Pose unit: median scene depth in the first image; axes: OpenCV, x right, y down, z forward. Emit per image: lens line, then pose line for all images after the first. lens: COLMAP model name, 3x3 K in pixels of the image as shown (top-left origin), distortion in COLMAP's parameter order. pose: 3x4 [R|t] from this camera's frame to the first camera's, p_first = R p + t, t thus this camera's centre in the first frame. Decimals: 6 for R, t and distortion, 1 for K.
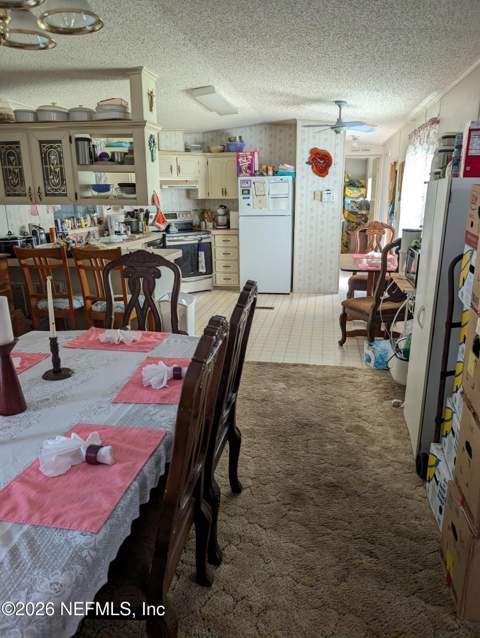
lens RADIAL K [[454.6, 0, 240.0], [0, 454.6, 319.0], [0, 0, 1]] dist [0.001502, -0.002598]
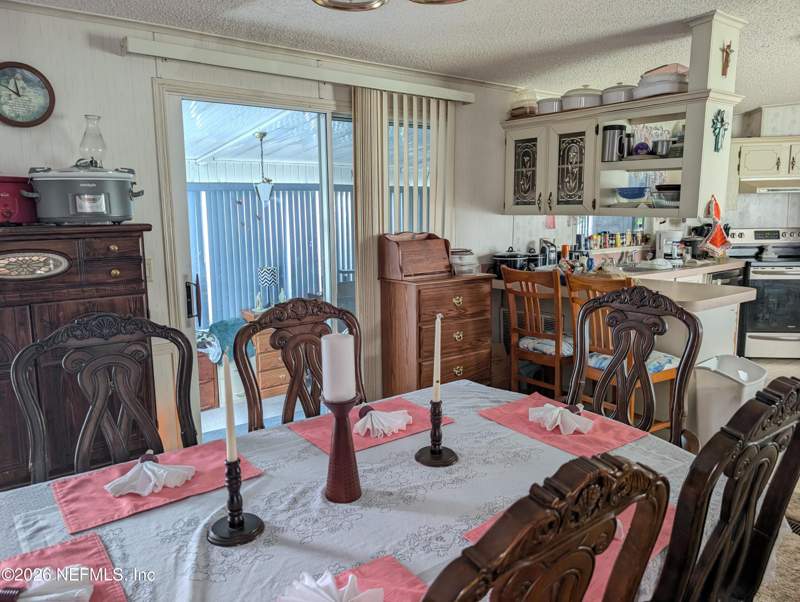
lens RADIAL K [[570.0, 0, 400.0], [0, 570.0, 301.0], [0, 0, 1]] dist [0.001502, -0.002598]
pose [[0.727444, 0.109245, -0.677415, 0.052053], [-0.176384, 0.983841, -0.030750, -0.032924], [0.663110, 0.141854, 0.734958, 0.138849]]
